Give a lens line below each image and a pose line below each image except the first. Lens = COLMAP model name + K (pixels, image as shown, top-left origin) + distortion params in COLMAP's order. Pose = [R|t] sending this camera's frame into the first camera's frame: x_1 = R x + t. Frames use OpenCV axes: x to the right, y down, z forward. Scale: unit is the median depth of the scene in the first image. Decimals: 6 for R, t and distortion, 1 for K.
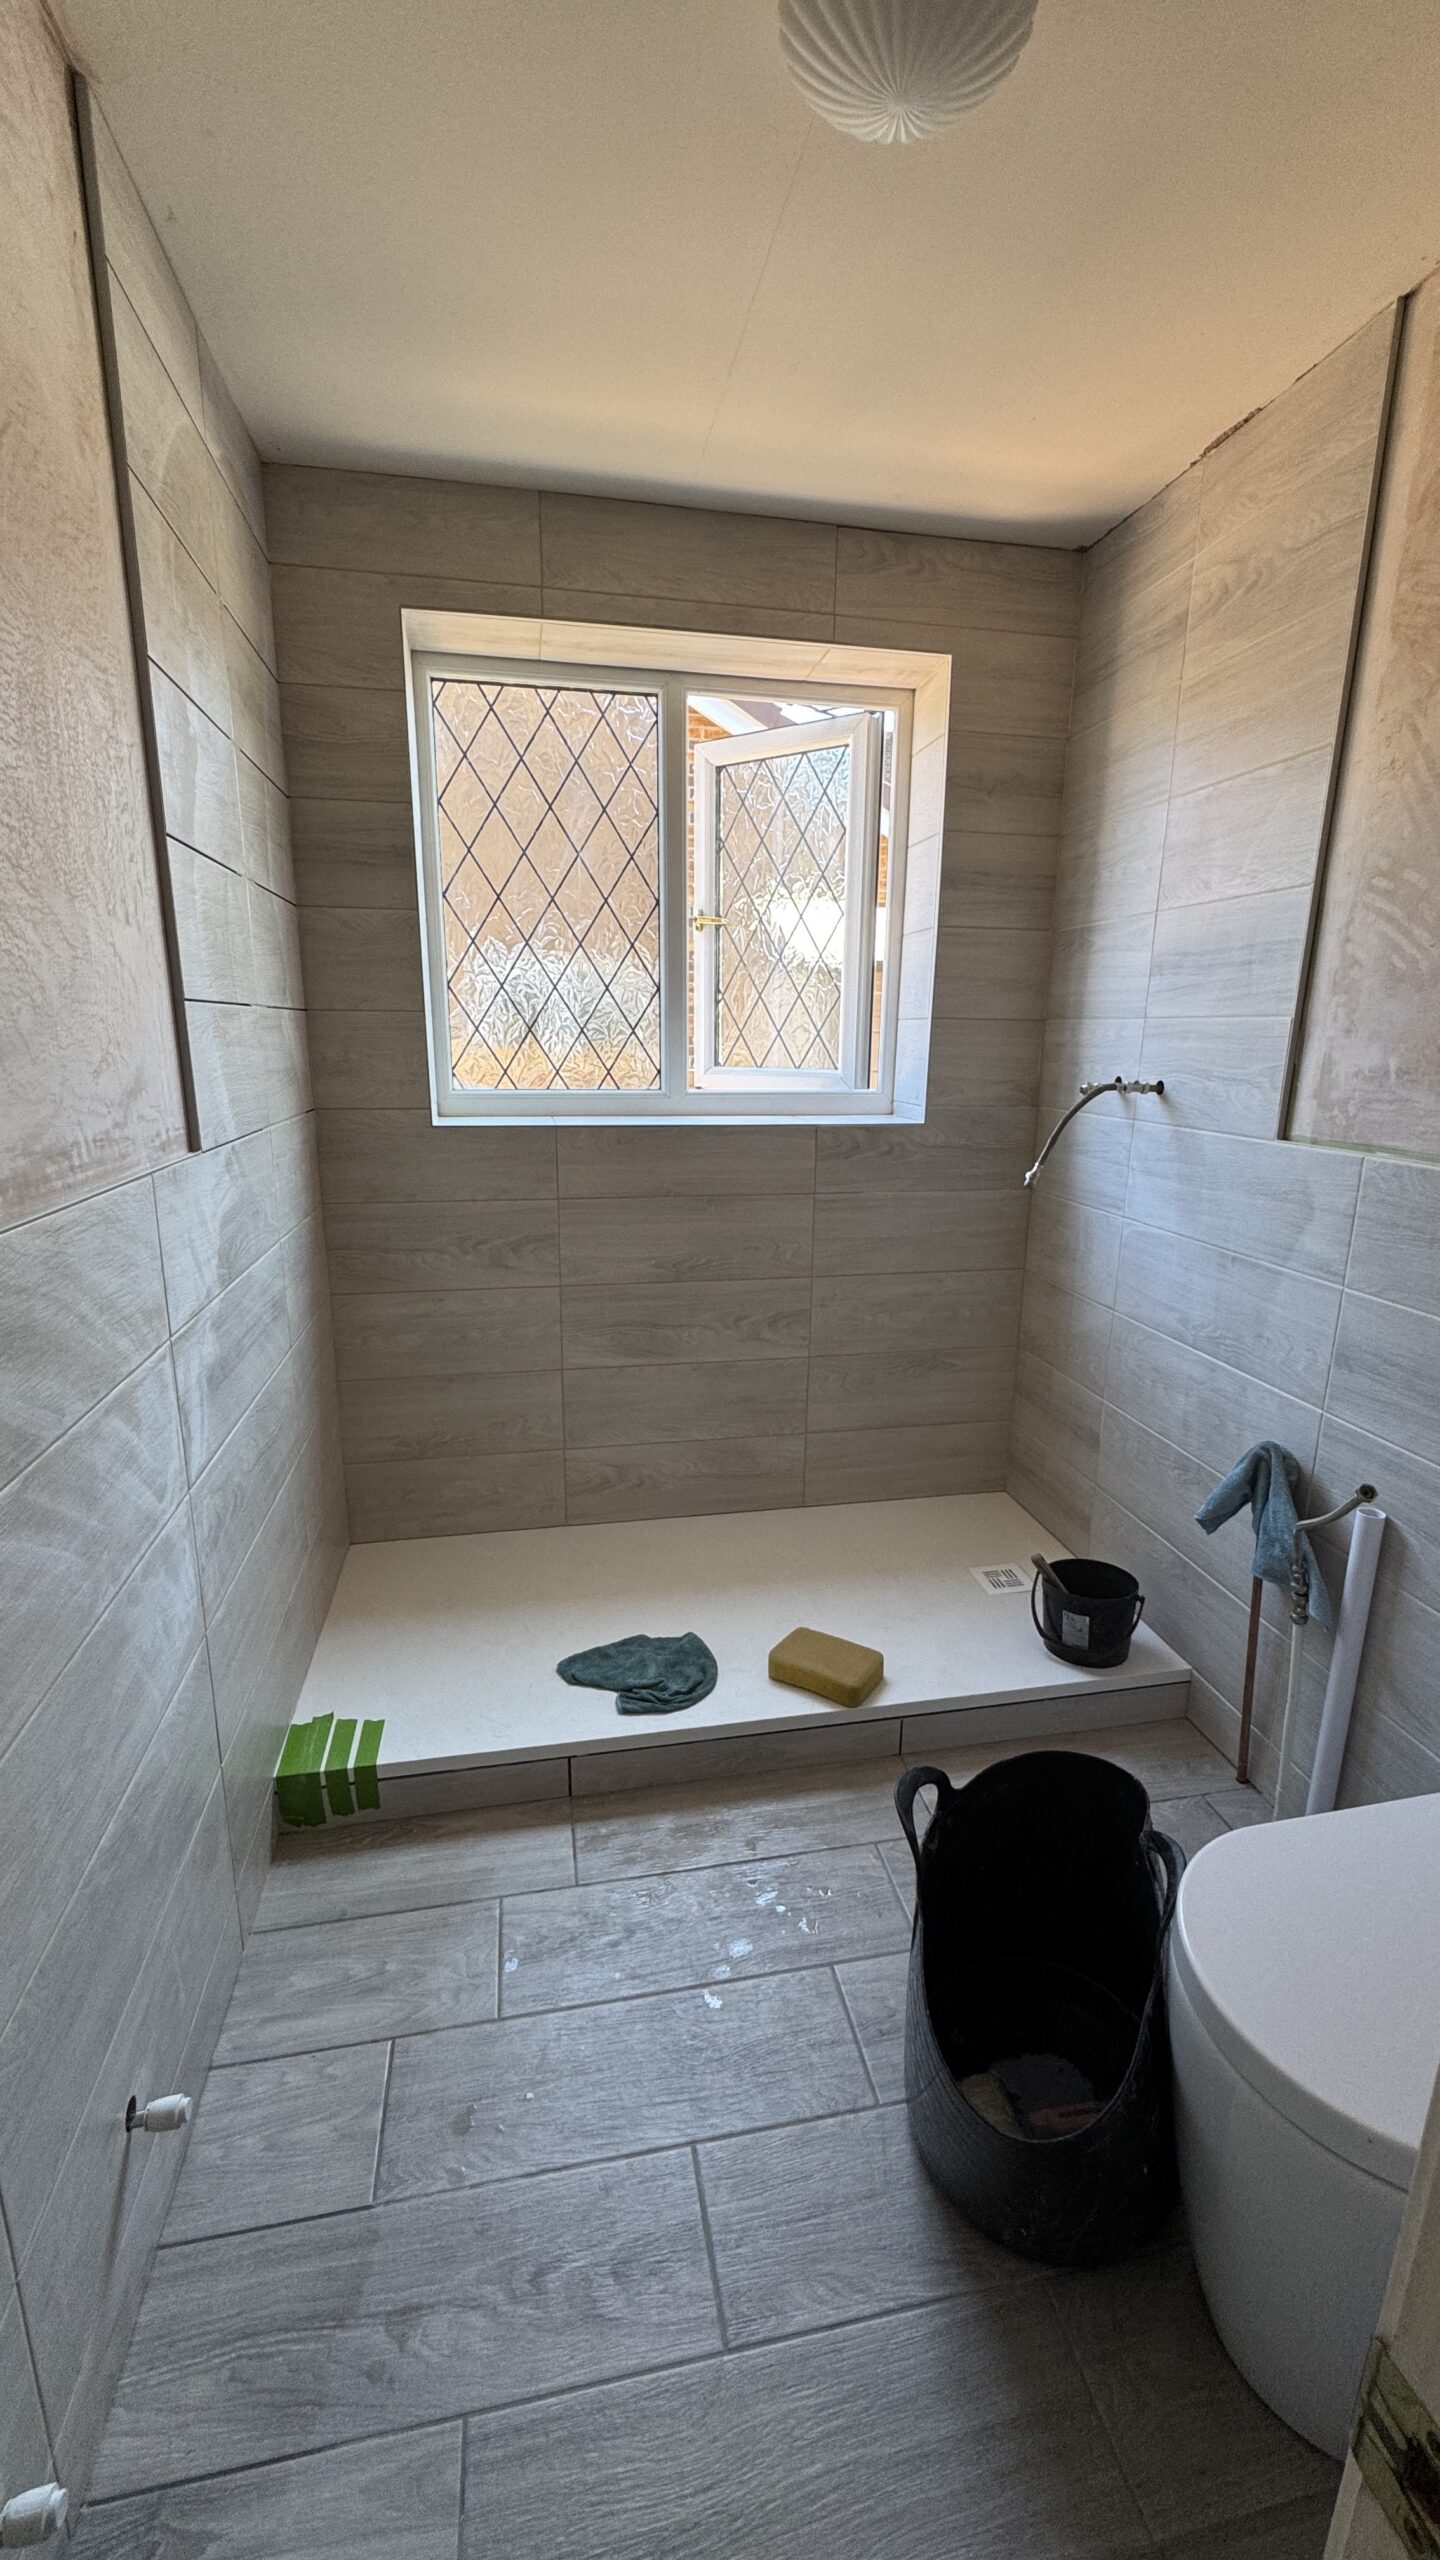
lens RADIAL K [[1026.0, 0, 713.5], [0, 1026.0, 1274.8], [0, 0, 1]] dist [0.000461, 0.000712]
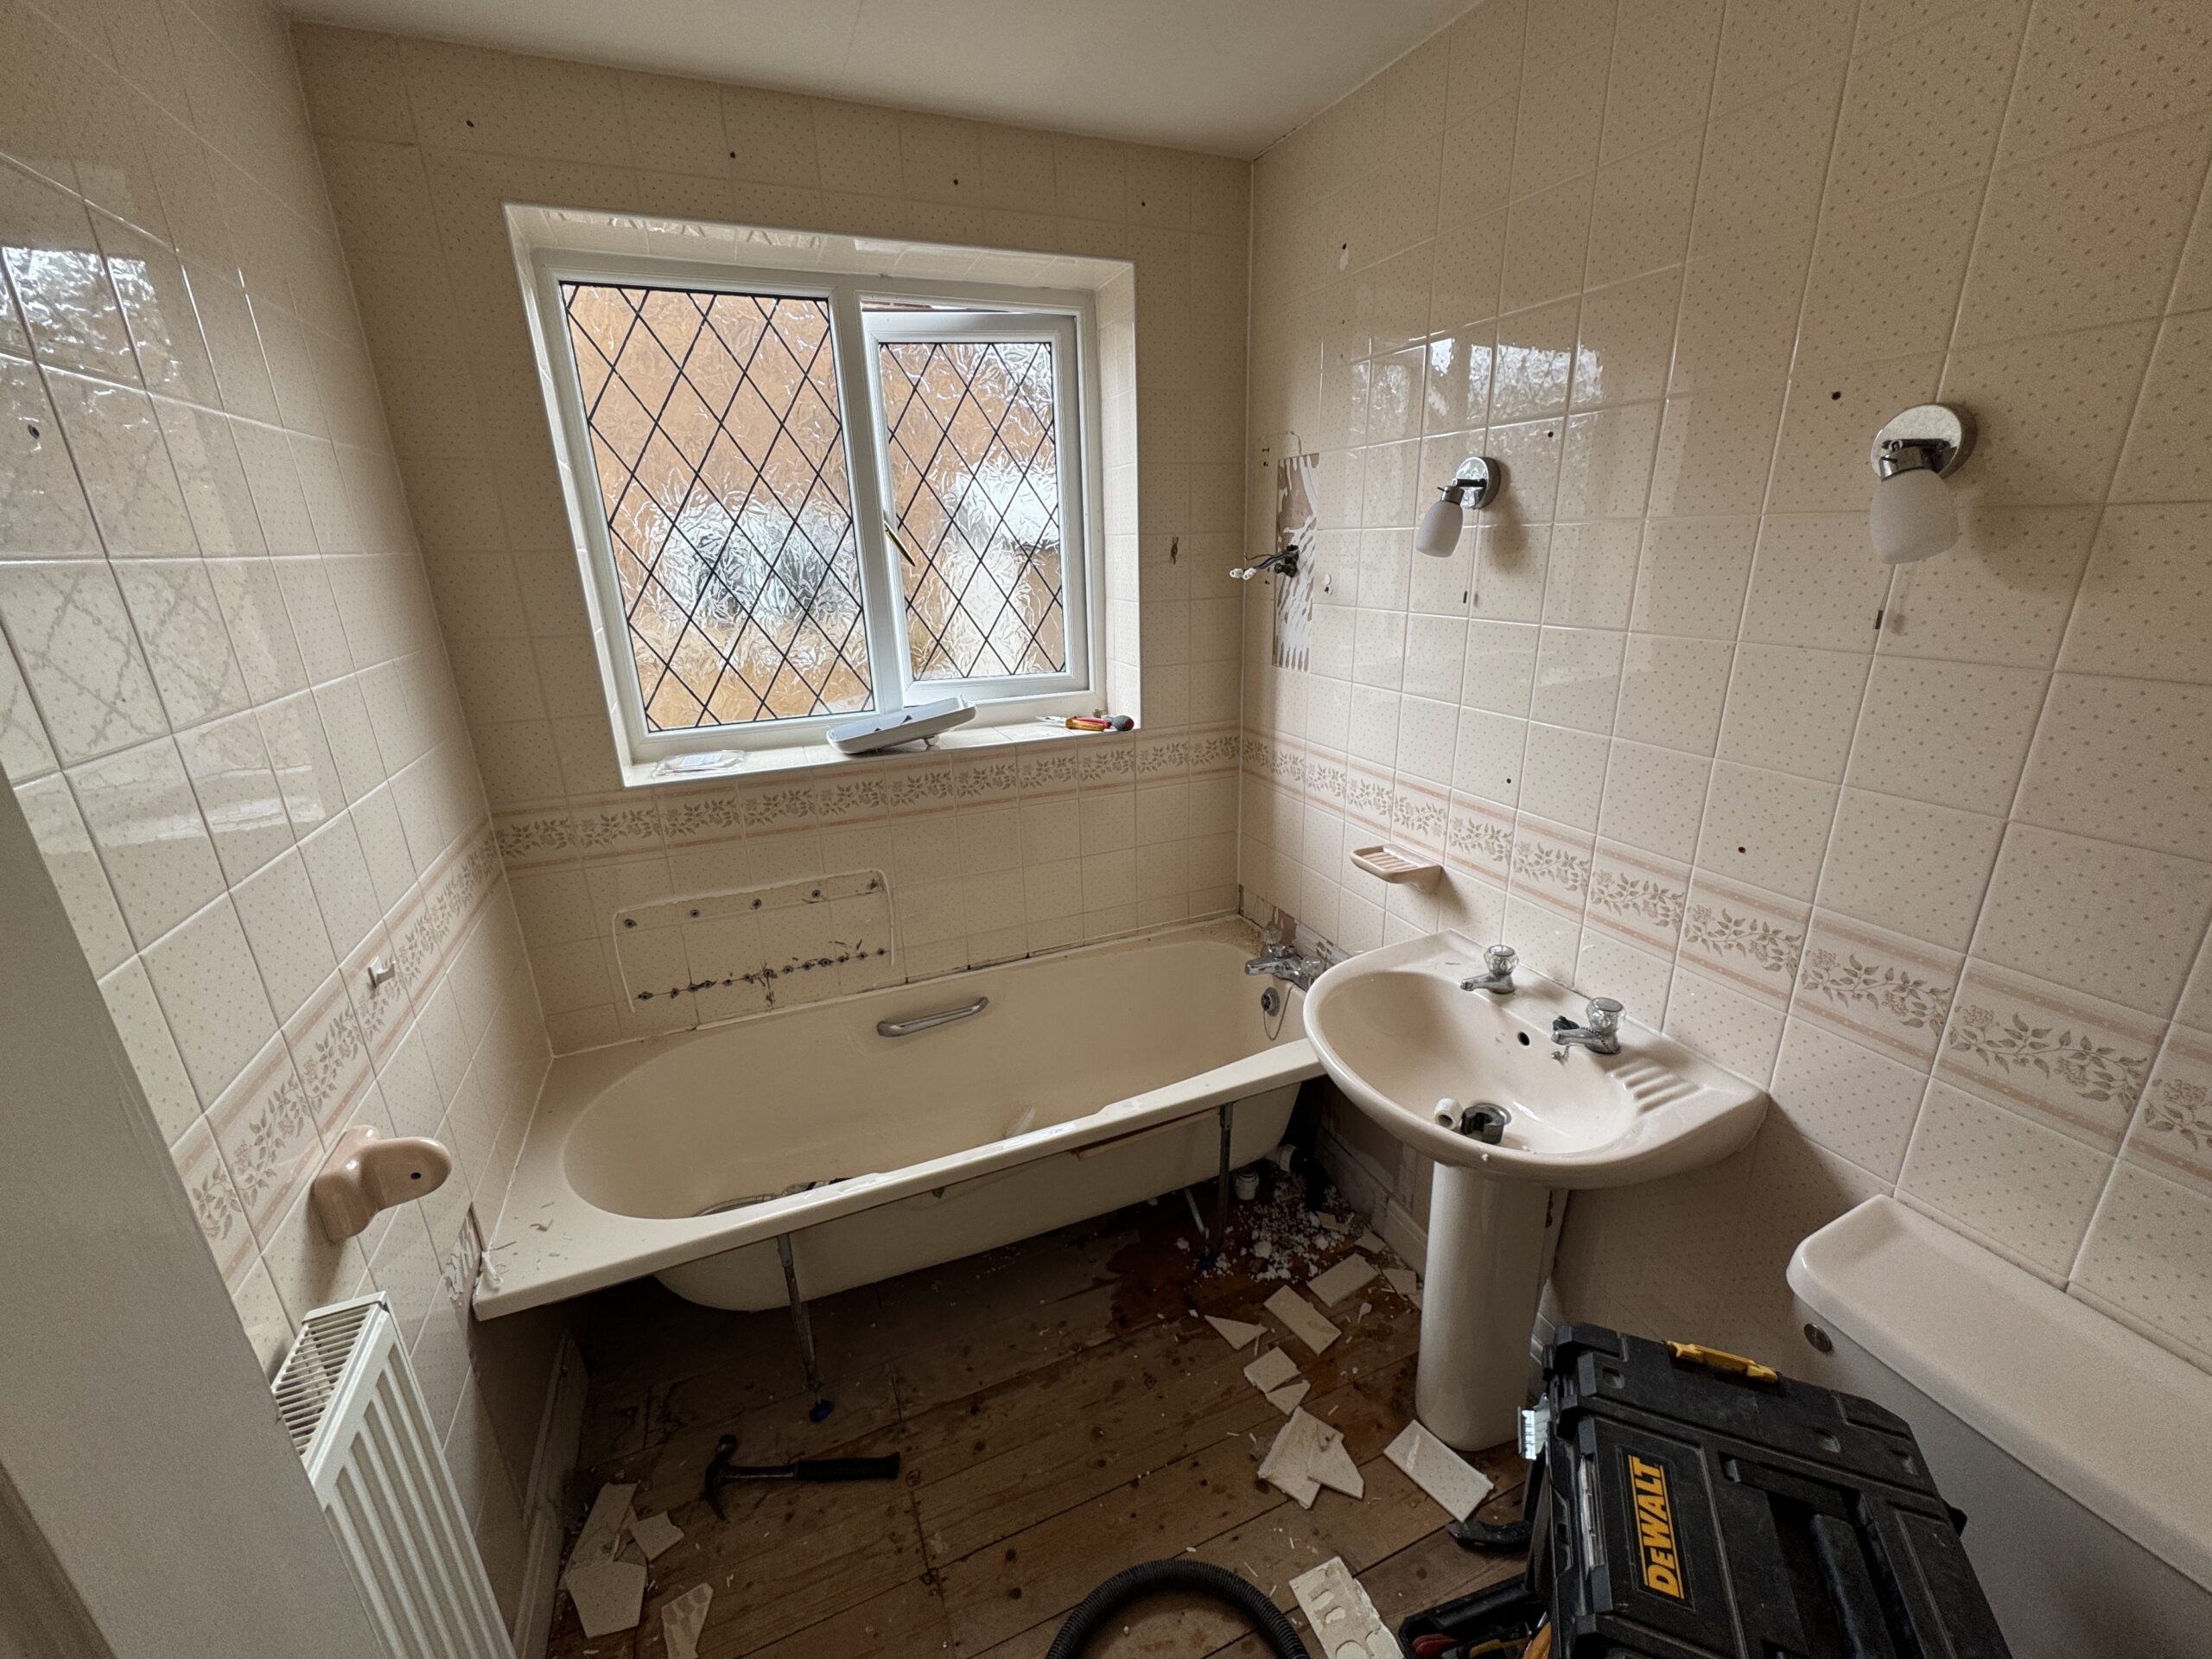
lens RADIAL K [[871.3, 0, 1105.2], [0, 871.3, 840.0], [0, 0, 1]] dist [-0.001261, -0.000074]
pose [[0.983155, -0.087720, 0.160349, 0.031680], [0.072453, 0.992476, 0.098702, -0.183192], [-0.167801, -0.085422, 0.982113, 0.183723]]
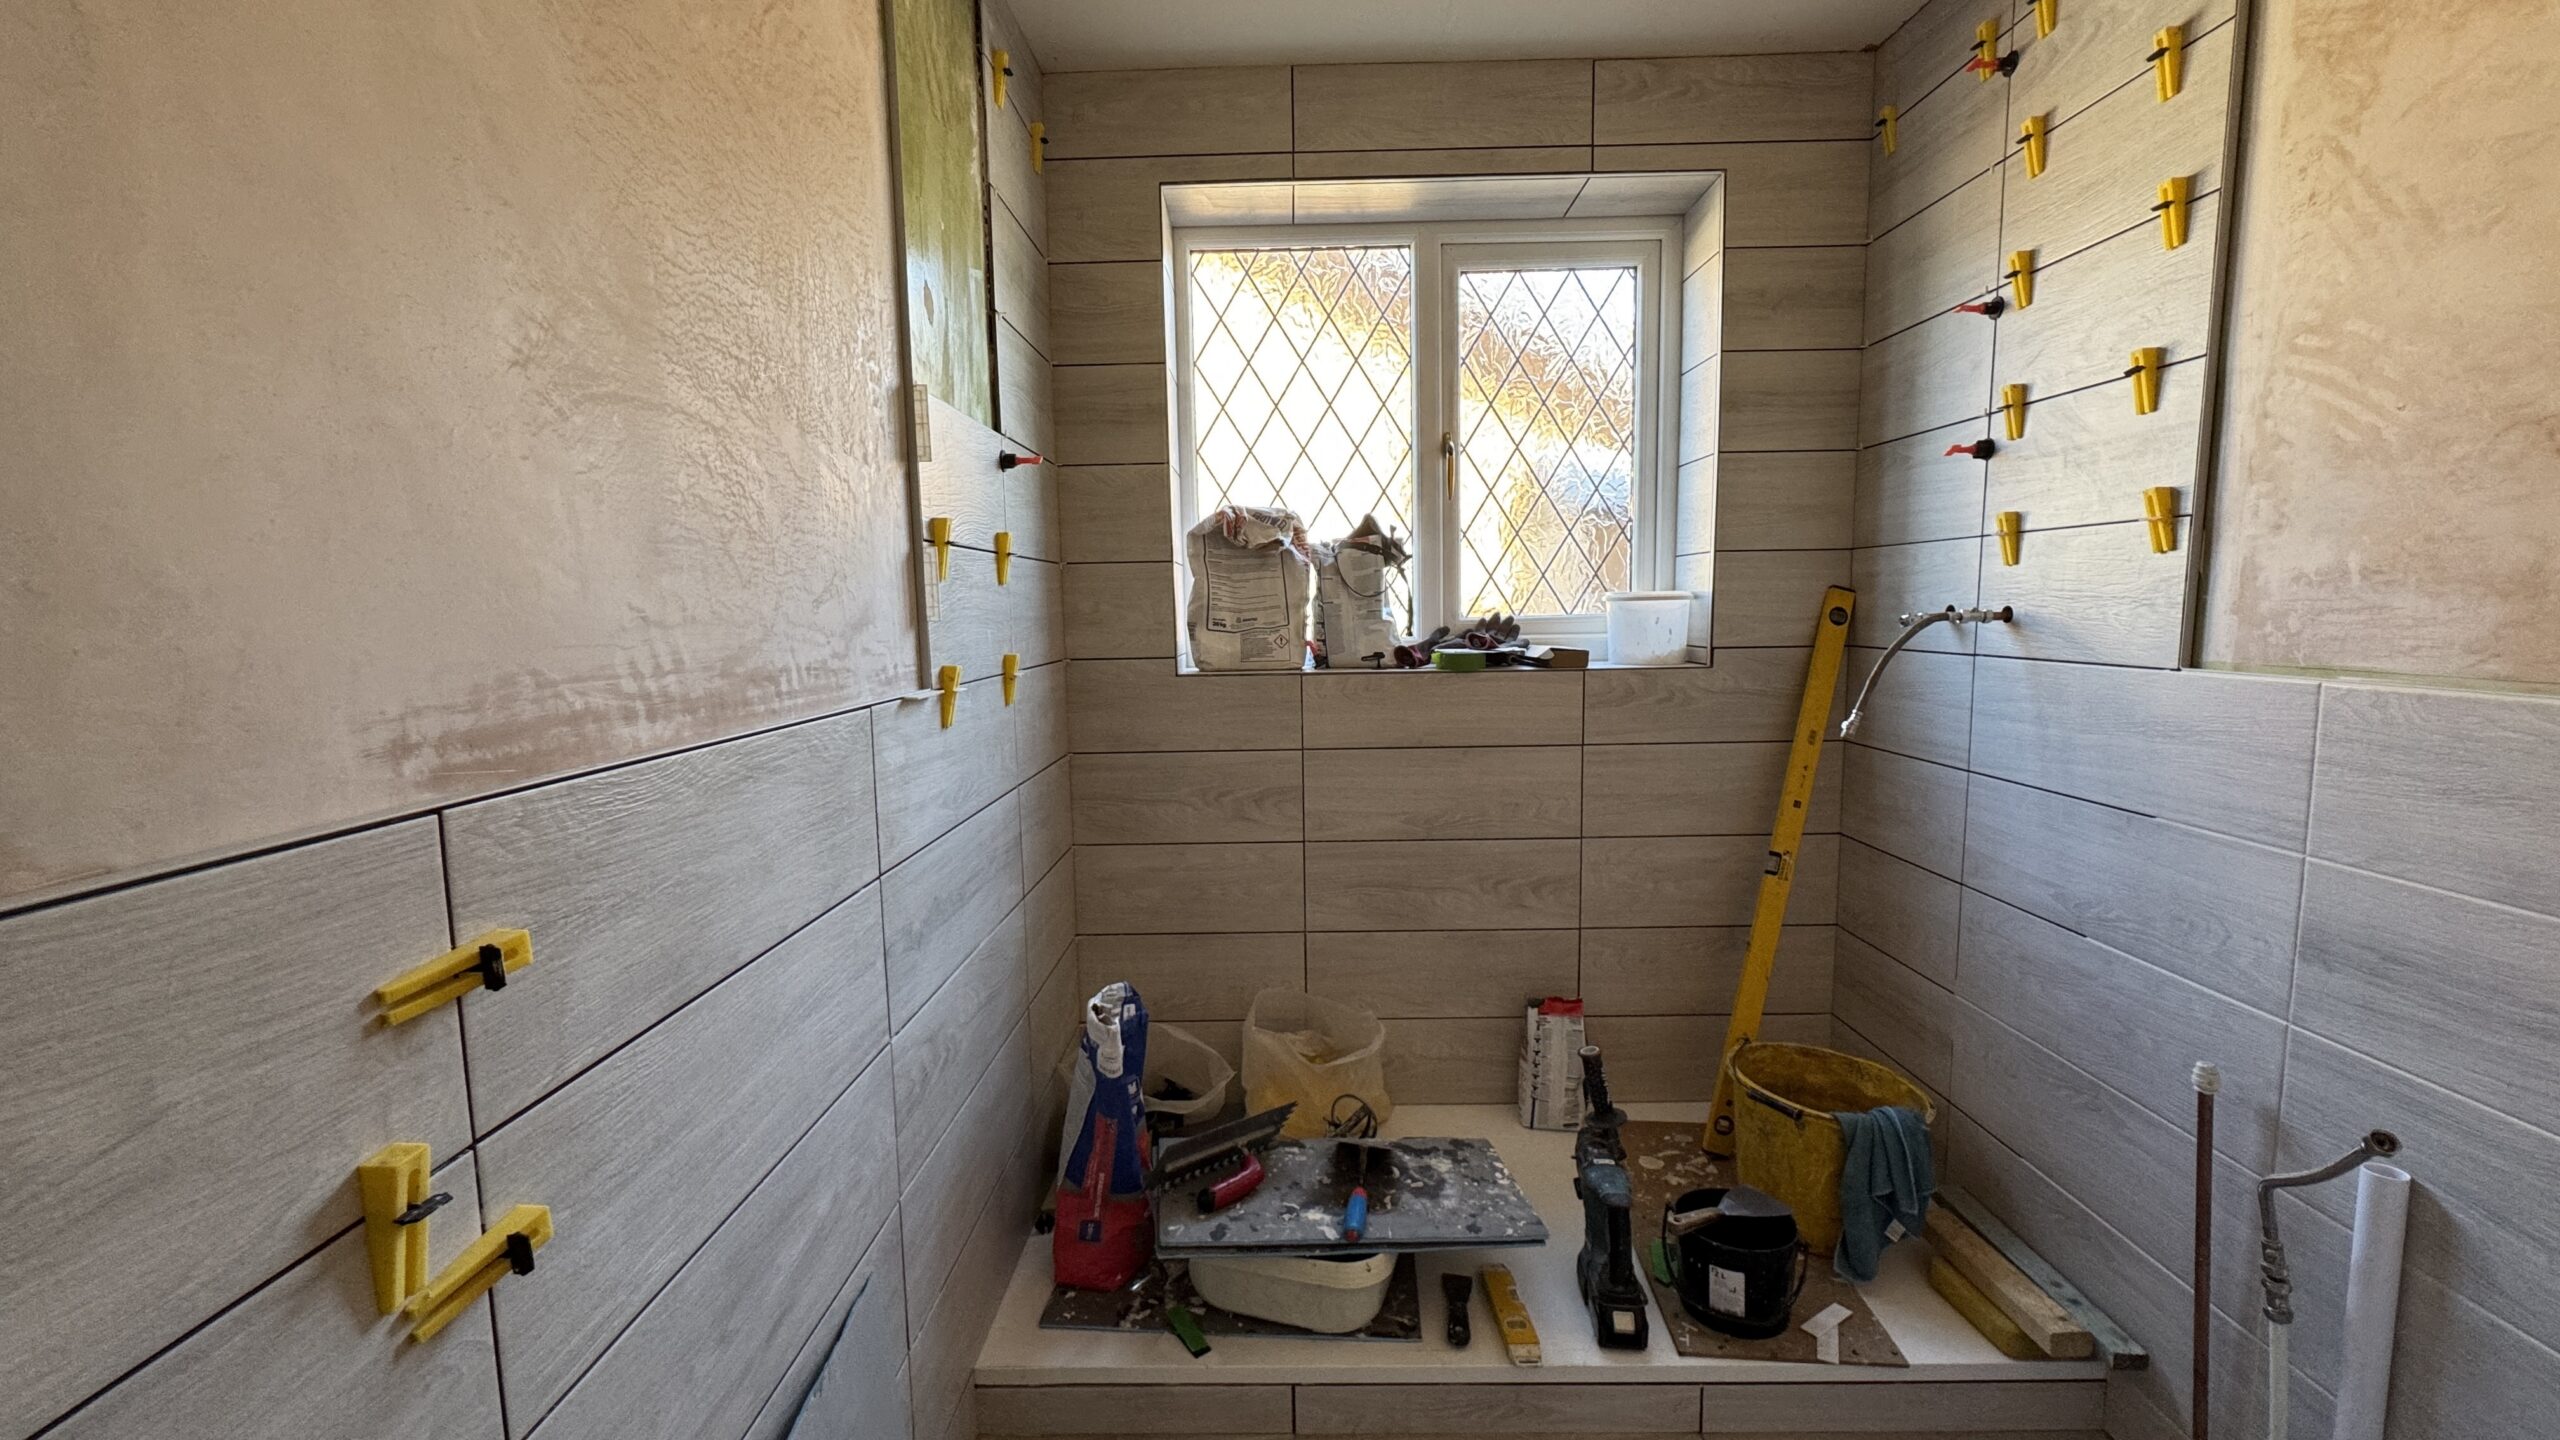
lens RADIAL K [[1026.0, 0, 1274.4], [0, 1026.0, 715.0], [0, 0, 1]] dist [0.000461, 0.000712]
pose [[0.978777, -0.005197, -0.204864, 0.027106], [-0.020548, 0.992152, -0.123341, 0.018563], [0.203897, 0.124933, 0.970988, 0.097862]]
